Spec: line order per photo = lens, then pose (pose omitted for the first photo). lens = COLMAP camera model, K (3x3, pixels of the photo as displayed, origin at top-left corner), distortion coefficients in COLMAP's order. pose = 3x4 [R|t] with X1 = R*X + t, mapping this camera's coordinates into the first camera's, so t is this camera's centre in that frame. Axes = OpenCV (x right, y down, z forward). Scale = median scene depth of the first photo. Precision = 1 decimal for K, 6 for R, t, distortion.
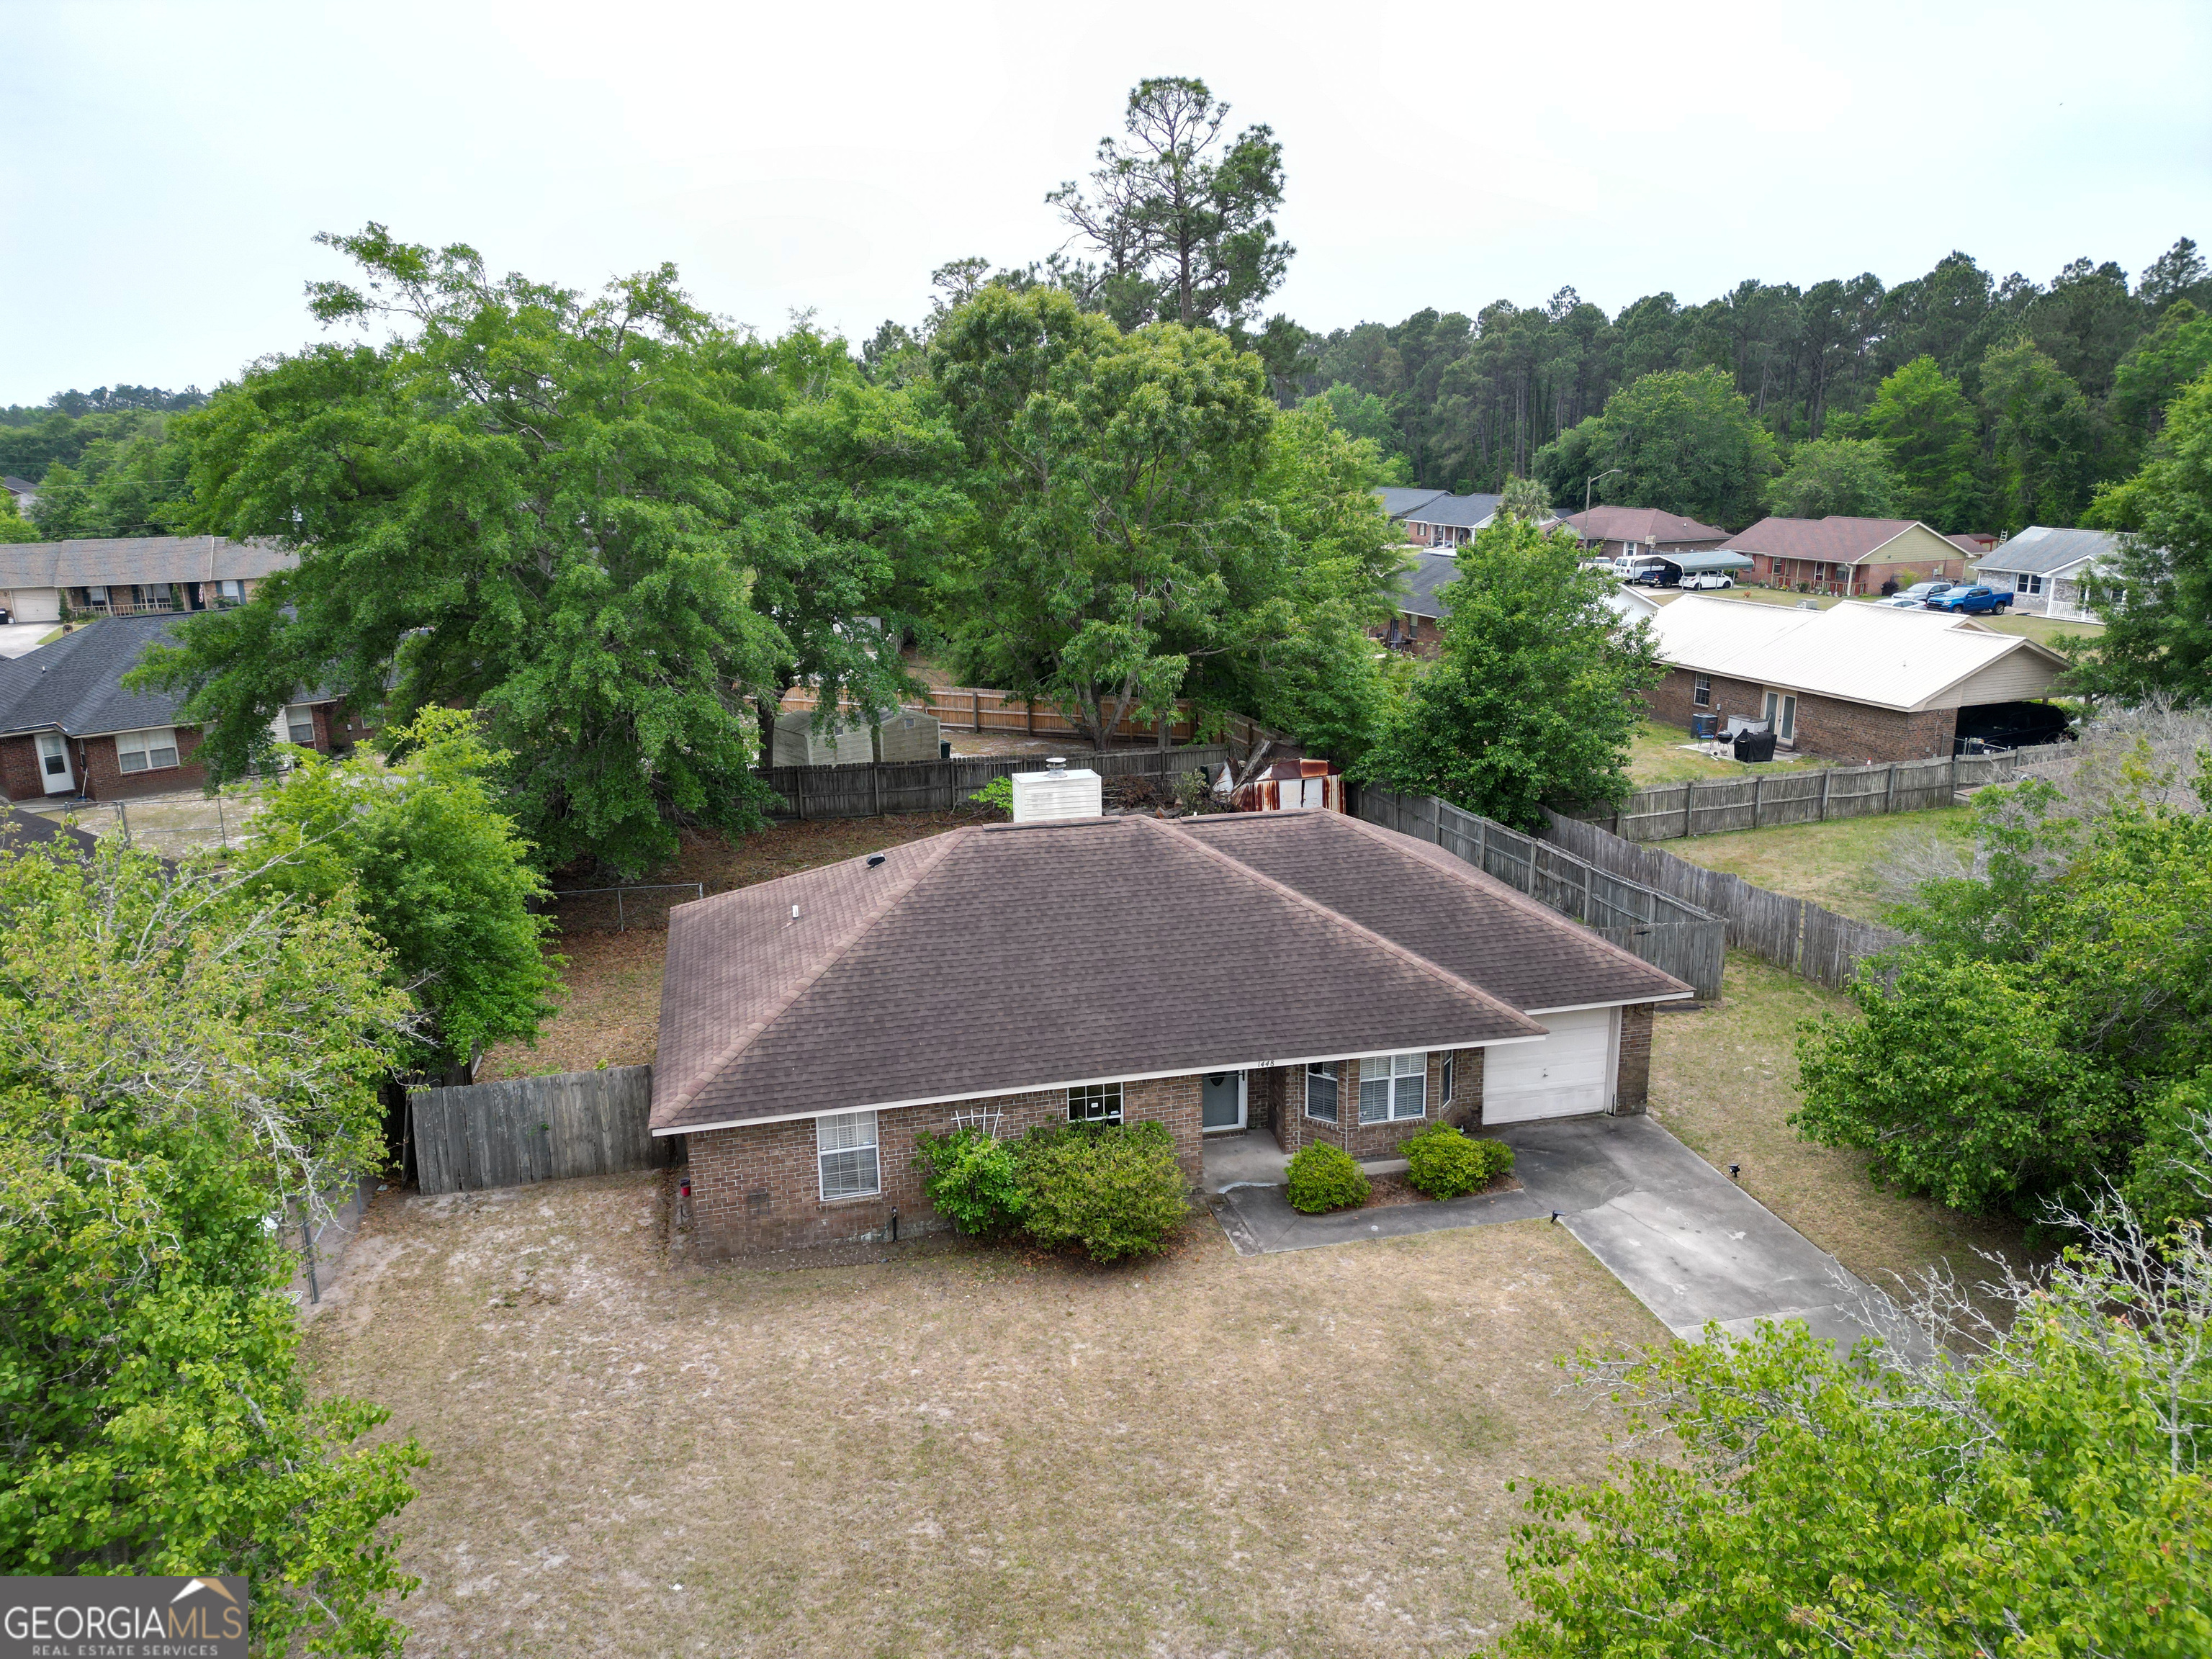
lens RADIAL K [[1542.6, 0, 1102.9], [0, 1542.6, 831.3], [0, 0, 1]] dist [0.071136, -0.065514]
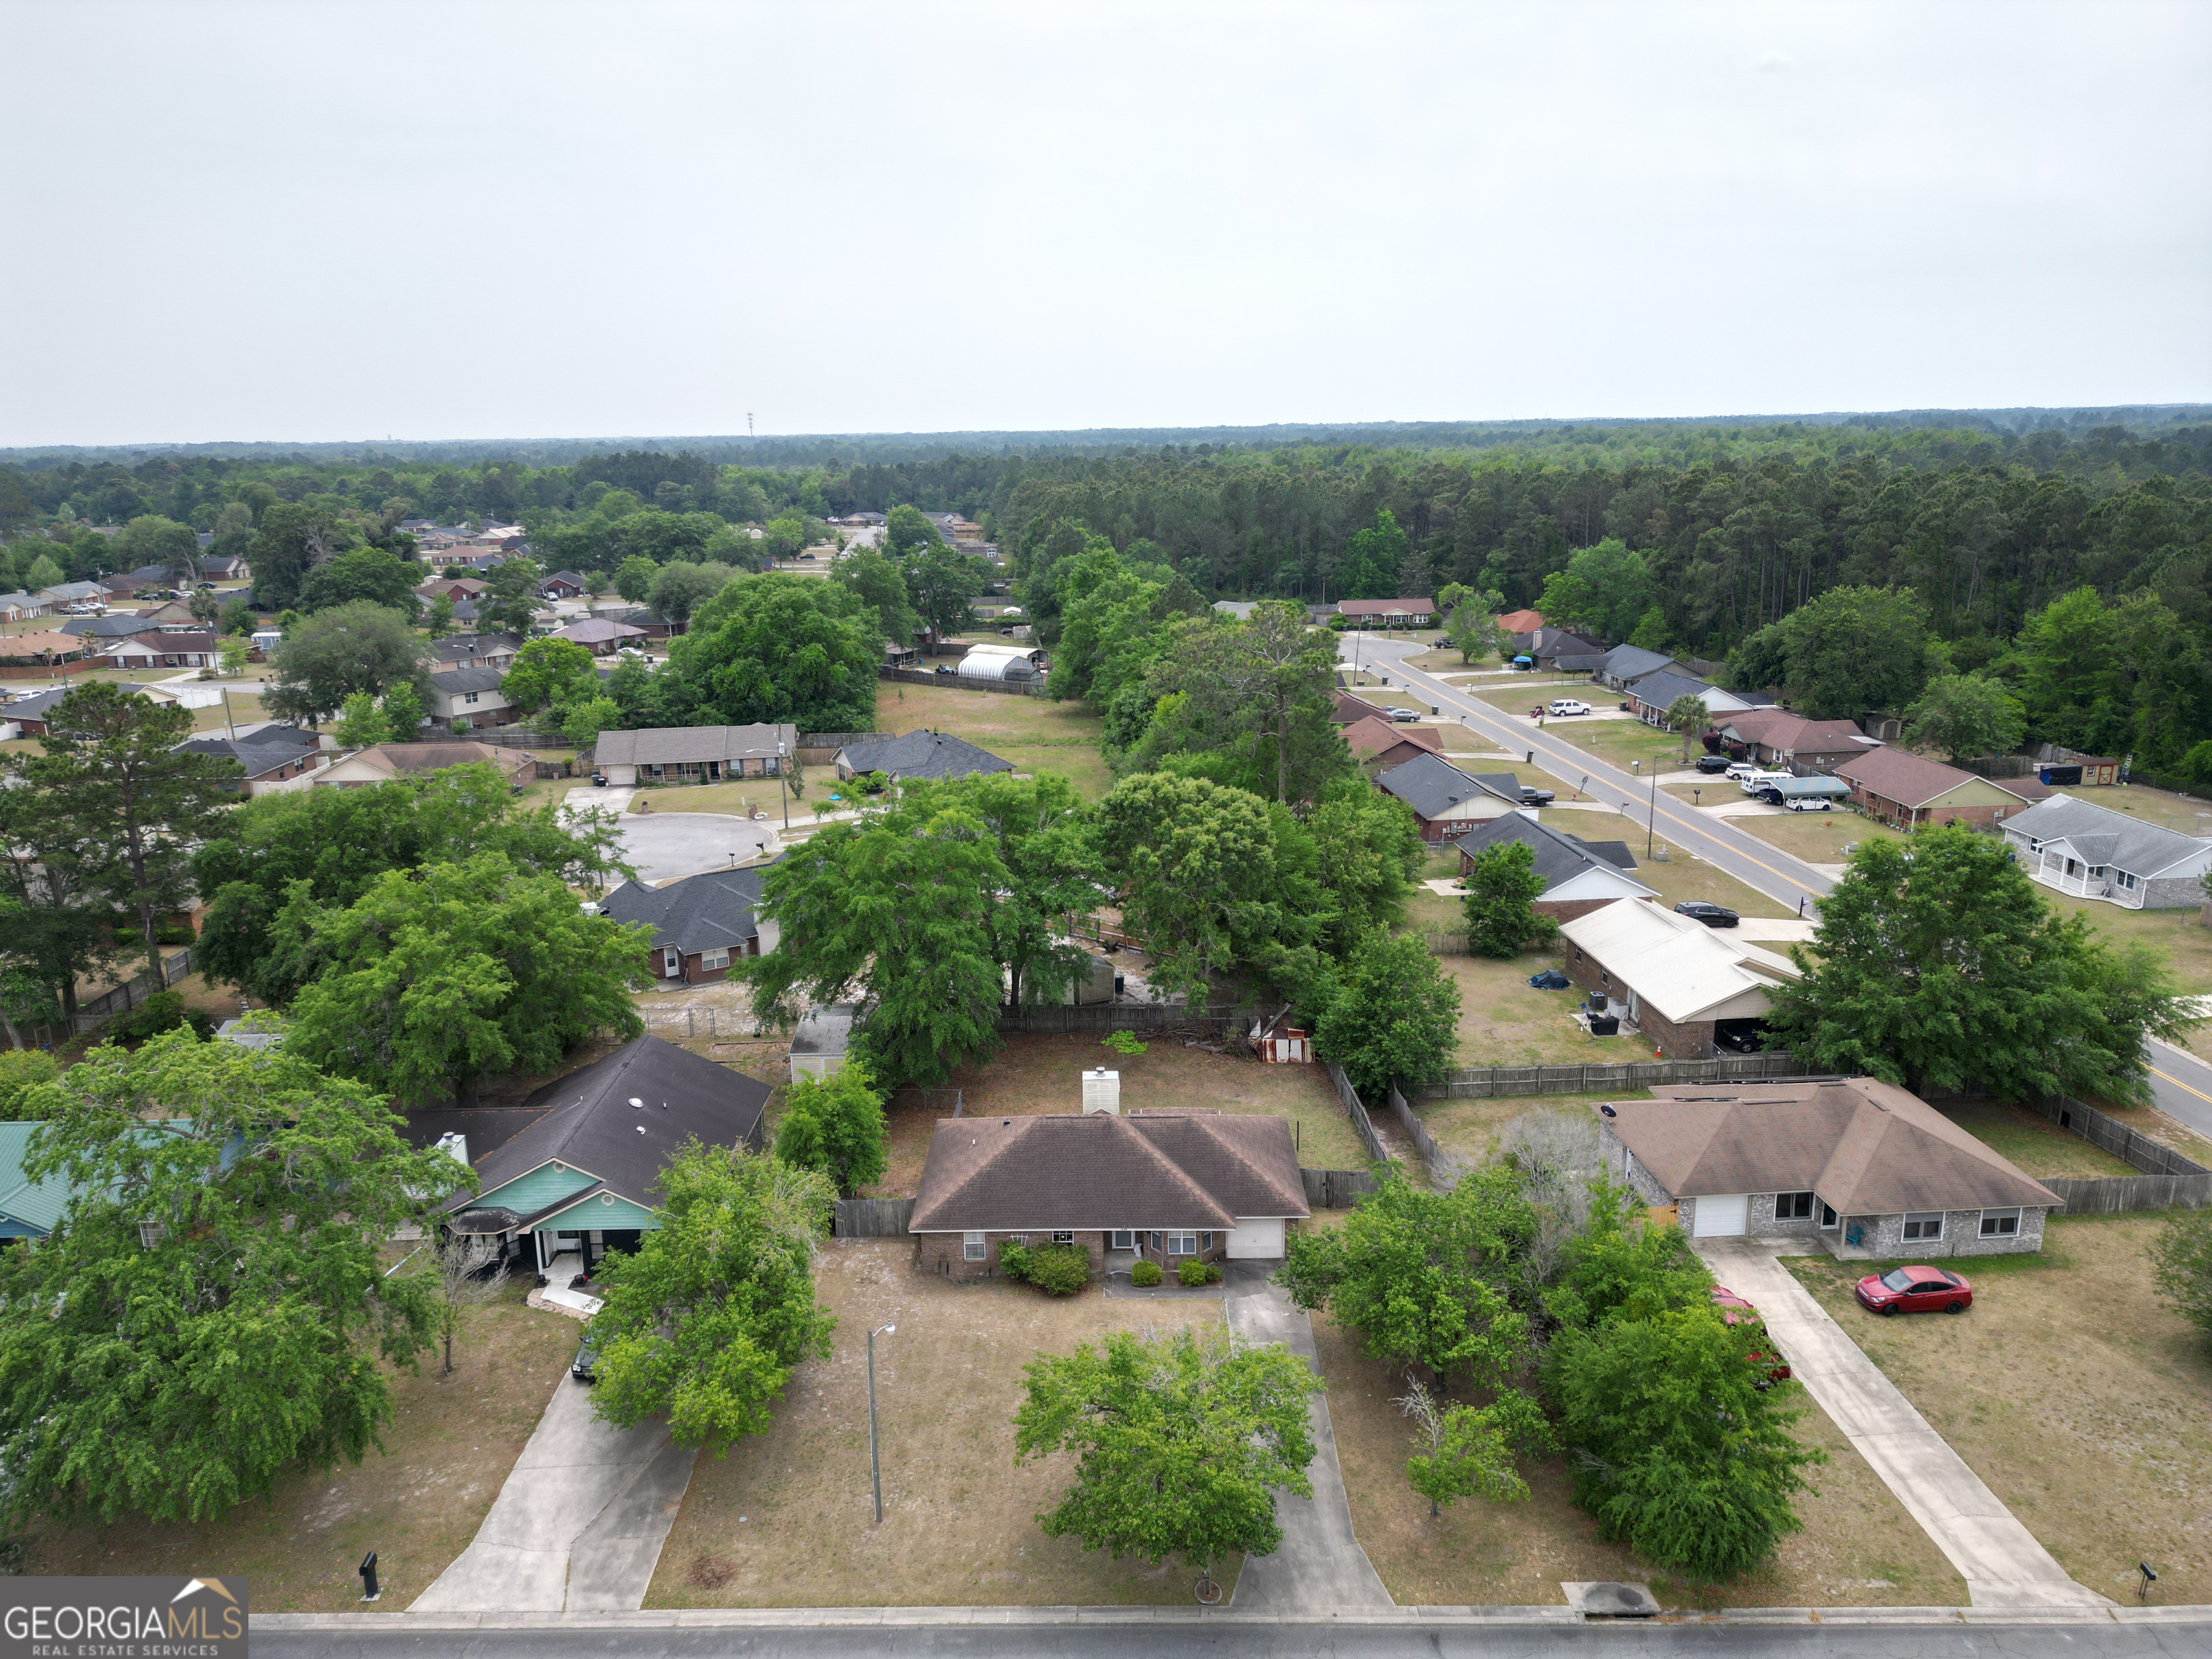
lens RADIAL K [[1542.3, 0, 1100.4], [0, 1542.3, 822.4], [0, 0, 1]] dist [0.088646, -0.090915]
pose [[0.968877, 0.057177, -0.240851, 0.463960], [-0.057553, 0.998327, 0.005479, -0.393388], [0.240761, 0.008553, 0.970547, -1.138288]]
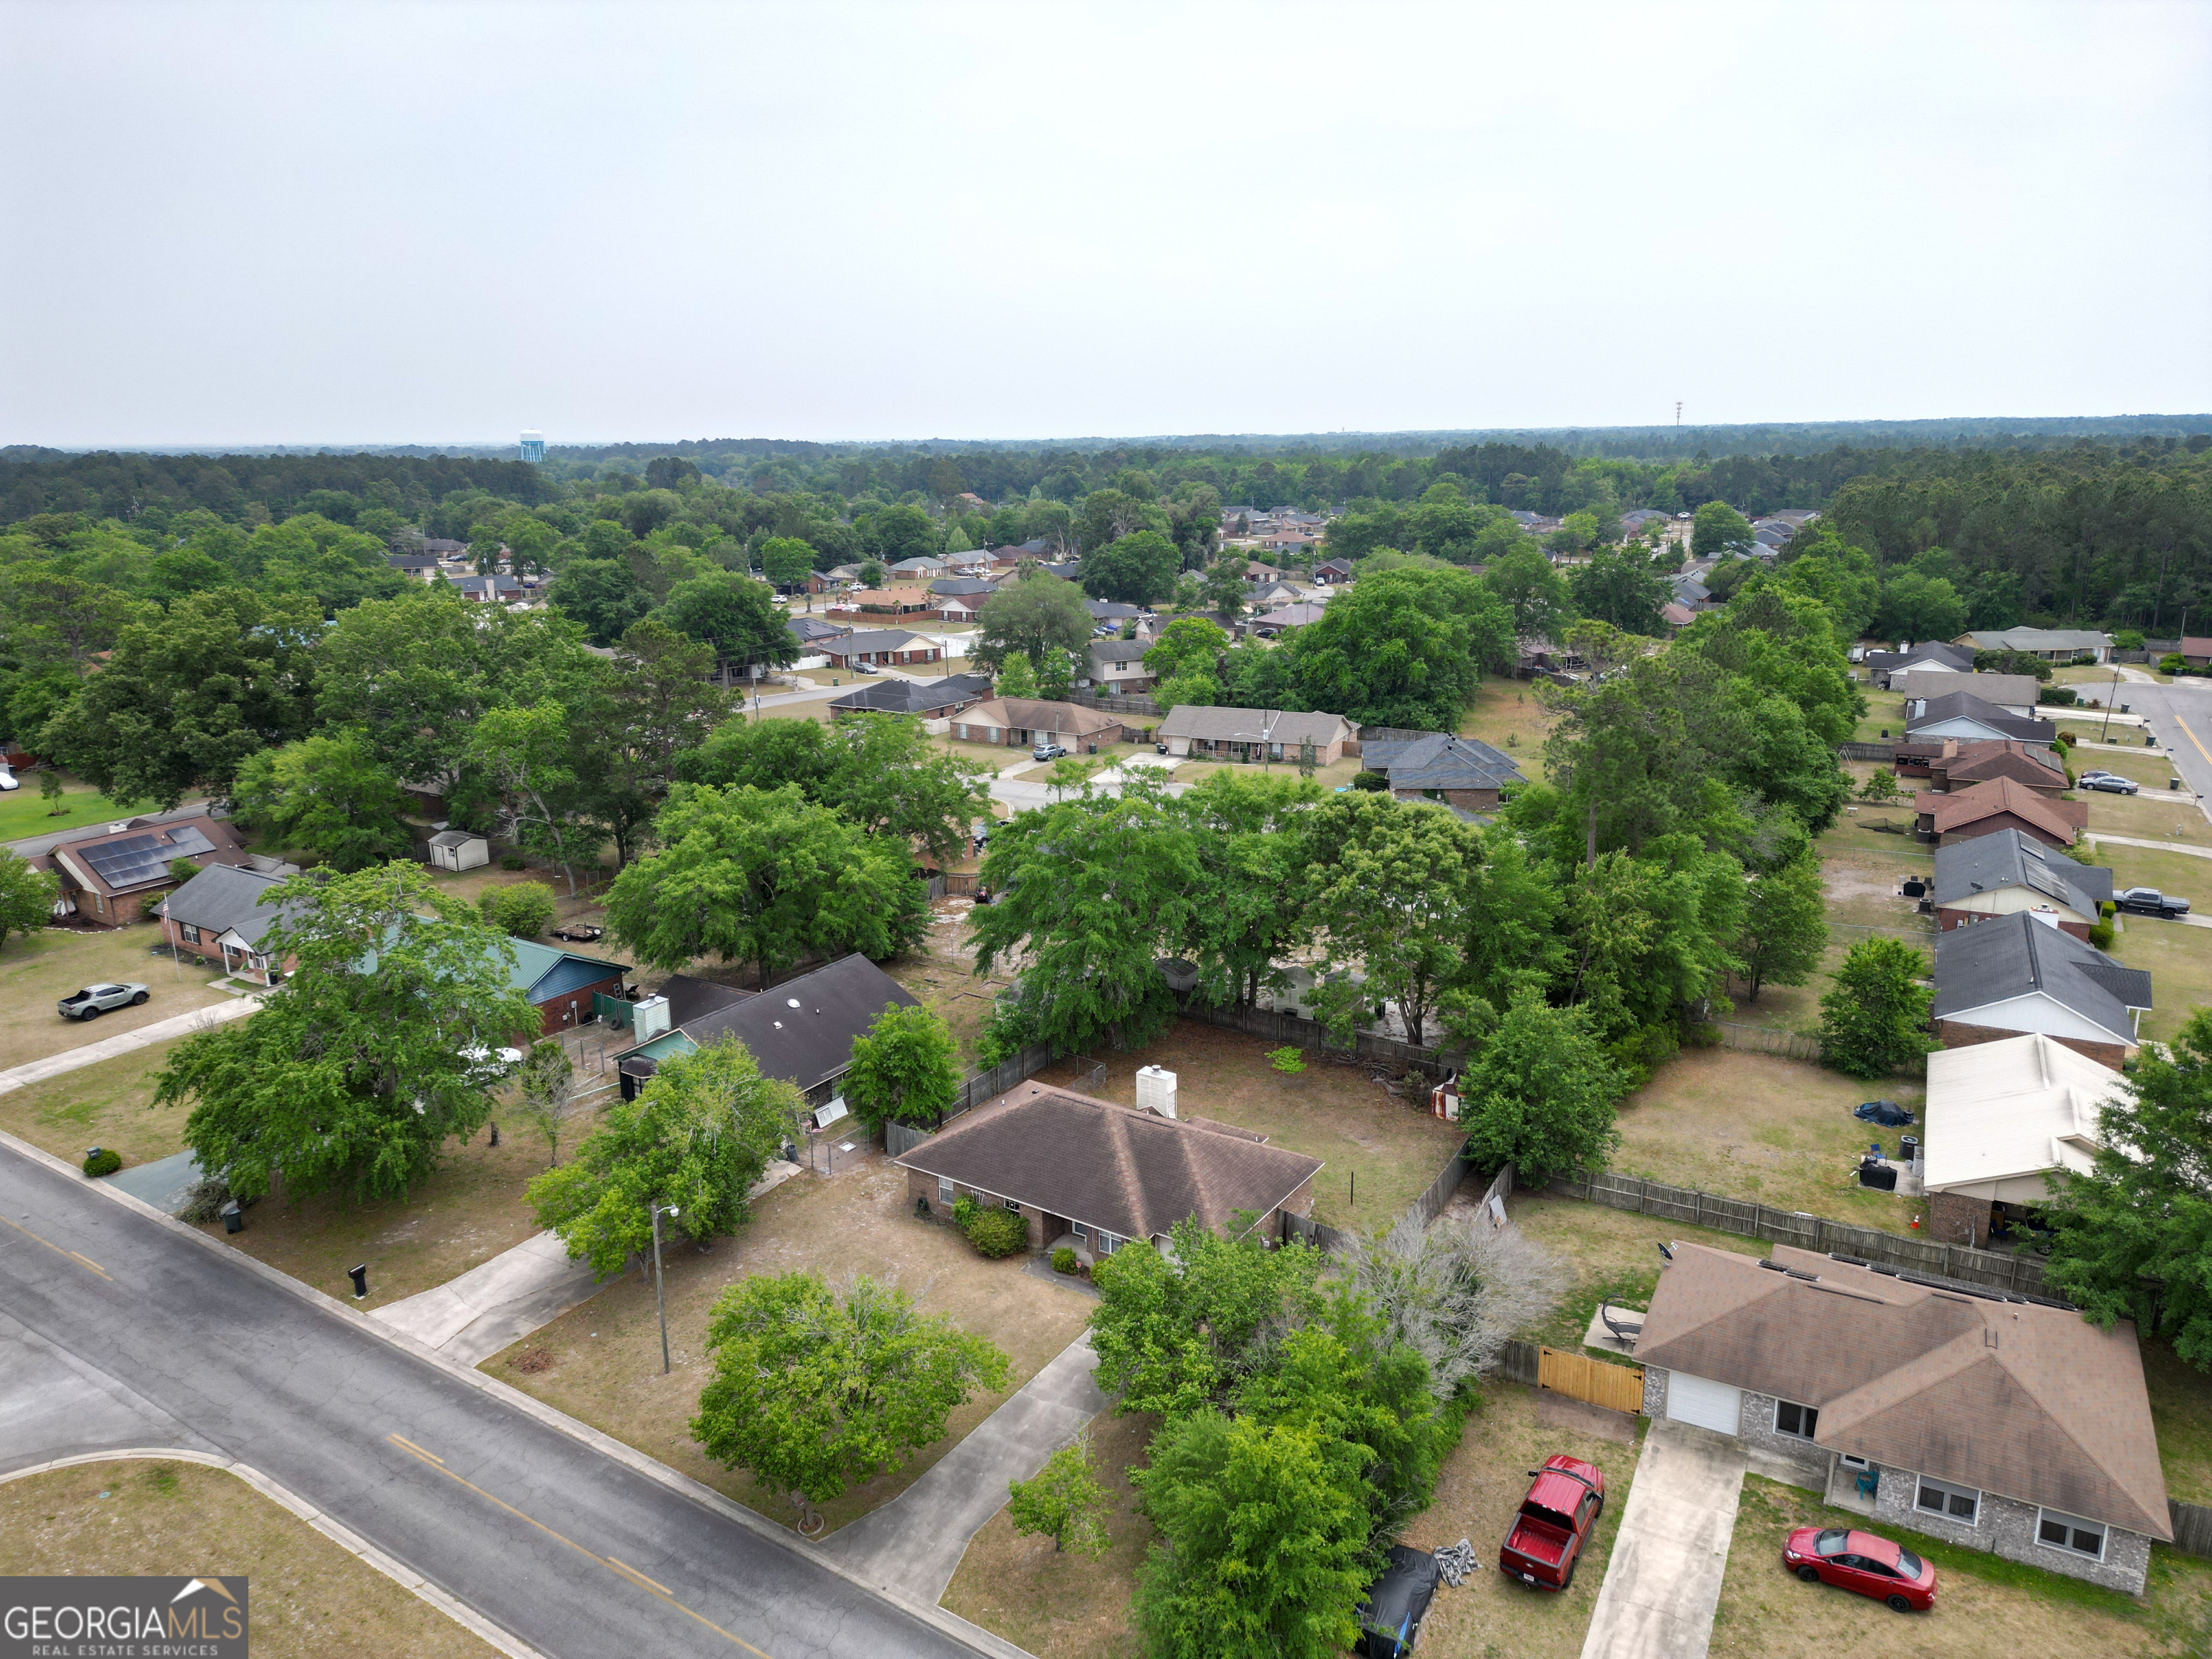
lens RADIAL K [[1542.3, 0, 1100.4], [0, 1542.3, 822.4], [0, 0, 1]] dist [0.088646, -0.090915]
pose [[0.677059, 0.183436, -0.712701, 1.389389], [-0.181529, 0.980141, 0.079818, -0.534823], [0.713189, 0.075334, 0.696912, -0.653743]]
